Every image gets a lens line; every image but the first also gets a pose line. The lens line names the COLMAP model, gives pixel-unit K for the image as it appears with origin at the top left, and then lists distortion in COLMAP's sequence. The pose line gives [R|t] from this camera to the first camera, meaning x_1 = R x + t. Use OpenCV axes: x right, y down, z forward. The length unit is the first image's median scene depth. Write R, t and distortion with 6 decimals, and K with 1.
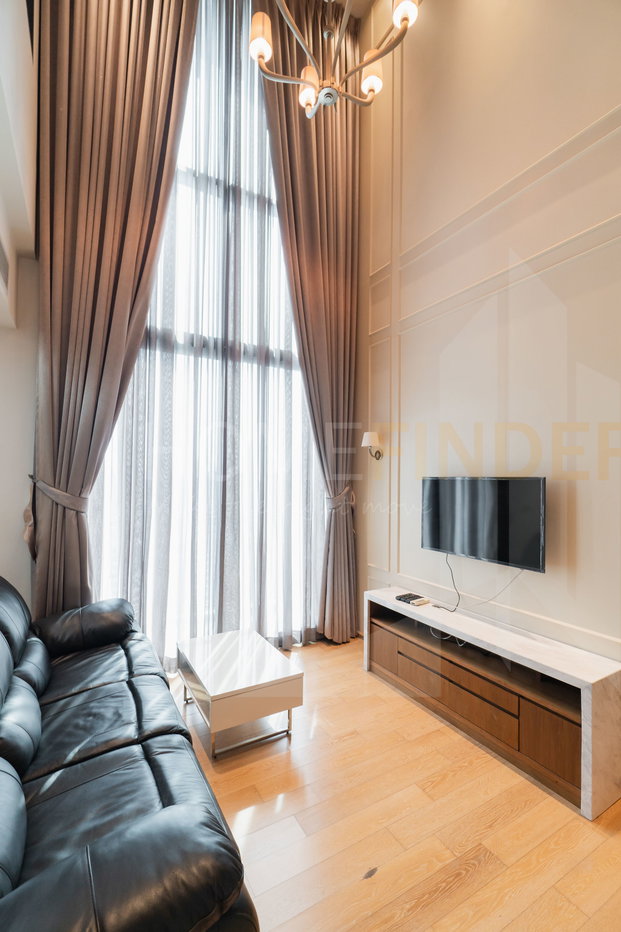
lens RADIAL K [[407.0, 0, 310.5], [0, 407.0, 469.7], [0, 0, 1]] dist [-0.000775, 0.000338]
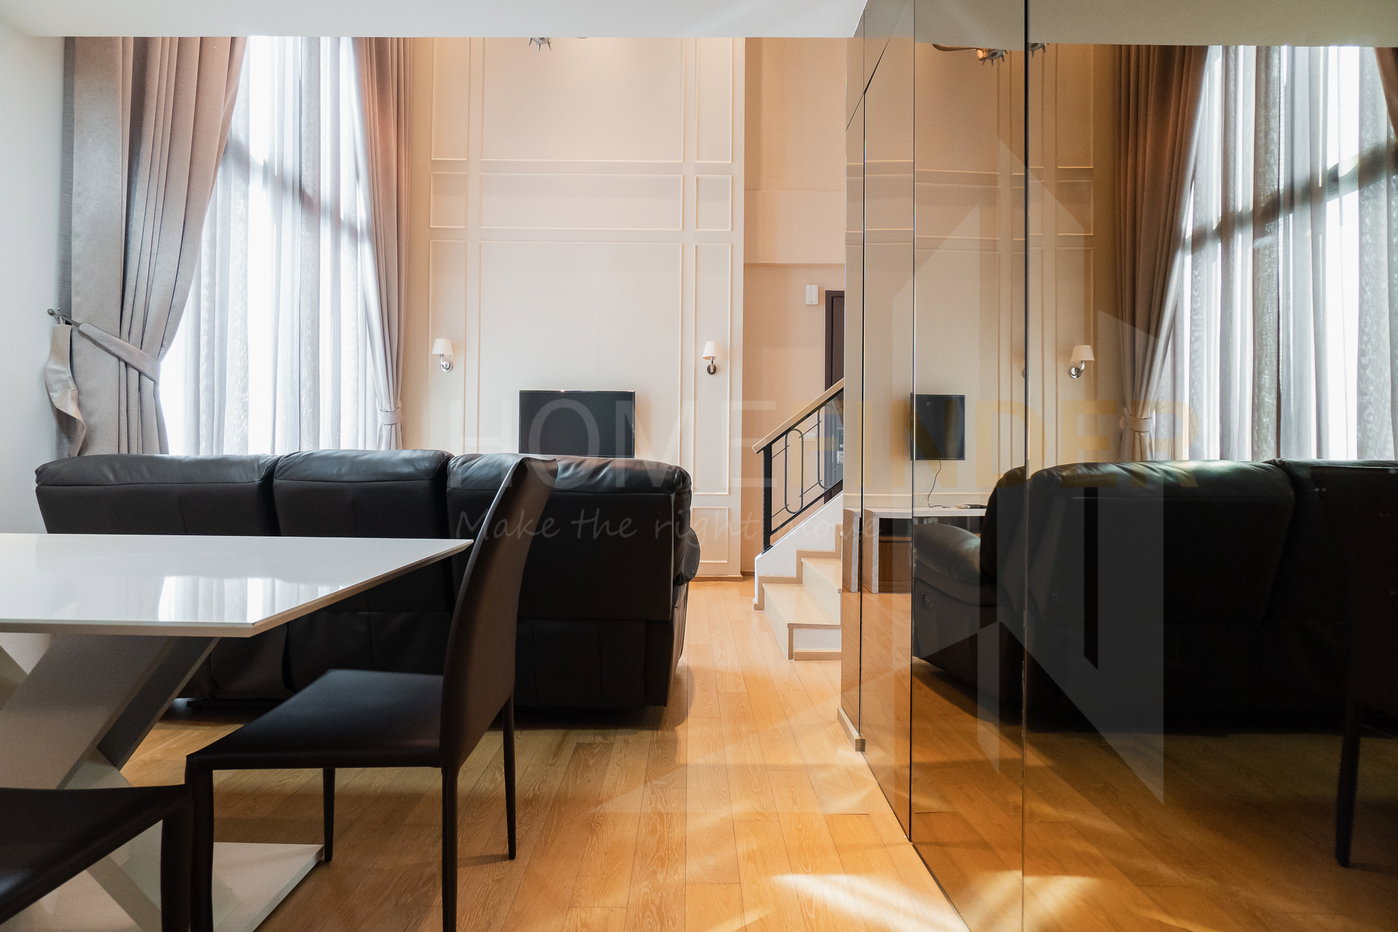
lens RADIAL K [[610.5, 0, 701.6], [0, 610.5, 465.0], [0, 0, 1]] dist [-0.000775, 0.000338]
pose [[0.521800, -0.009322, 0.853017, -0.811830], [-0.013452, 0.999726, 0.019154, 0.174656], [-0.852962, -0.021469, 0.521531, -0.235379]]
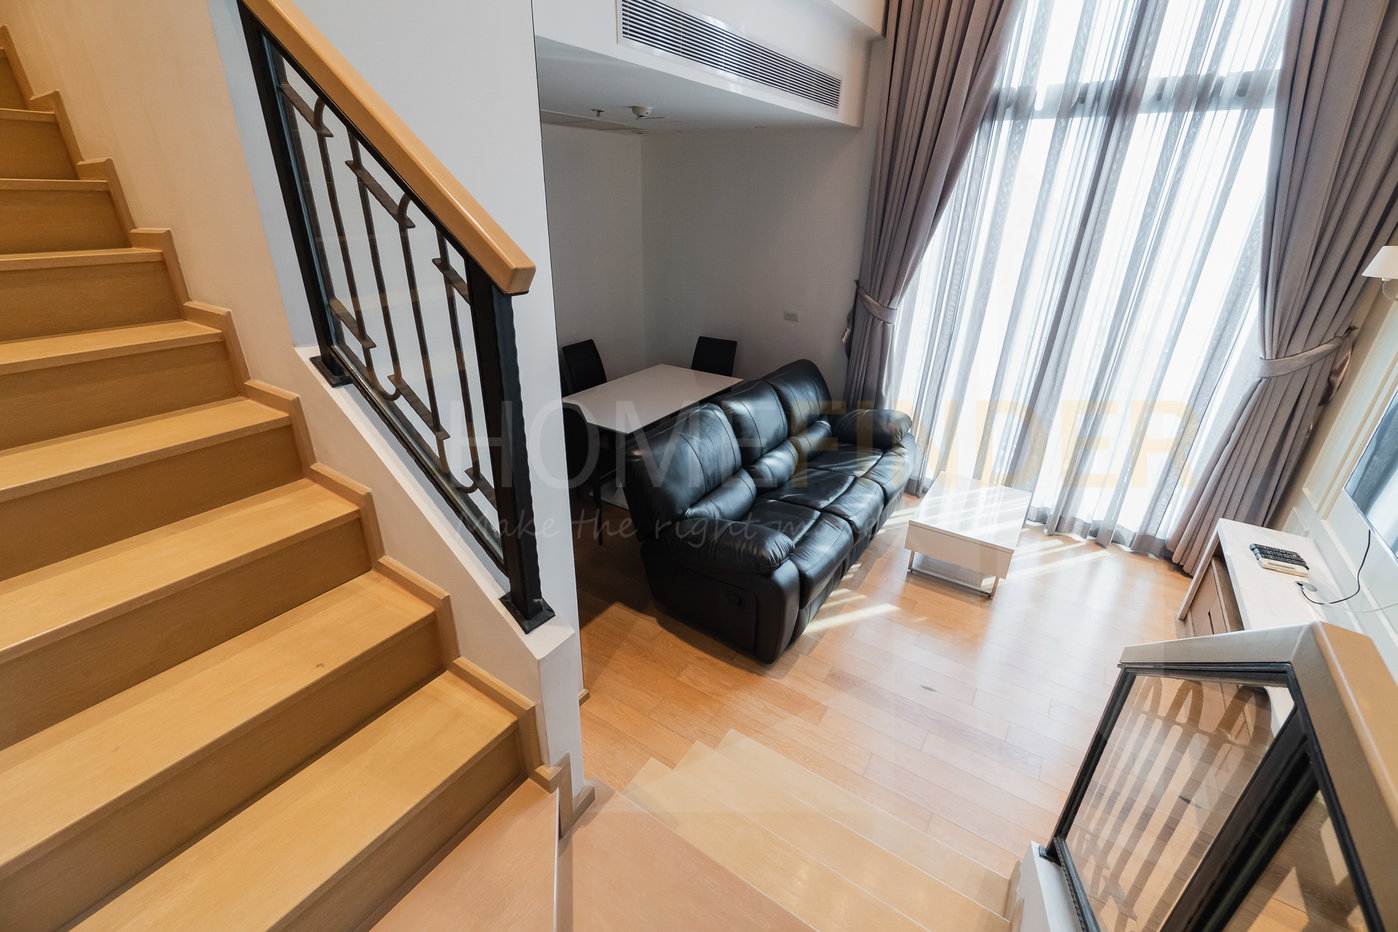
lens RADIAL K [[610.5, 0, 698.4], [0, 610.5, 468.6], [0, 0, 1]] dist [-0.000775, 0.000338]
pose [[0.444392, 0.373740, -0.814146, 0.521269], [0.003488, 0.908087, 0.418768, -0.174467], [0.895826, -0.188937, 0.402243, -0.102898]]
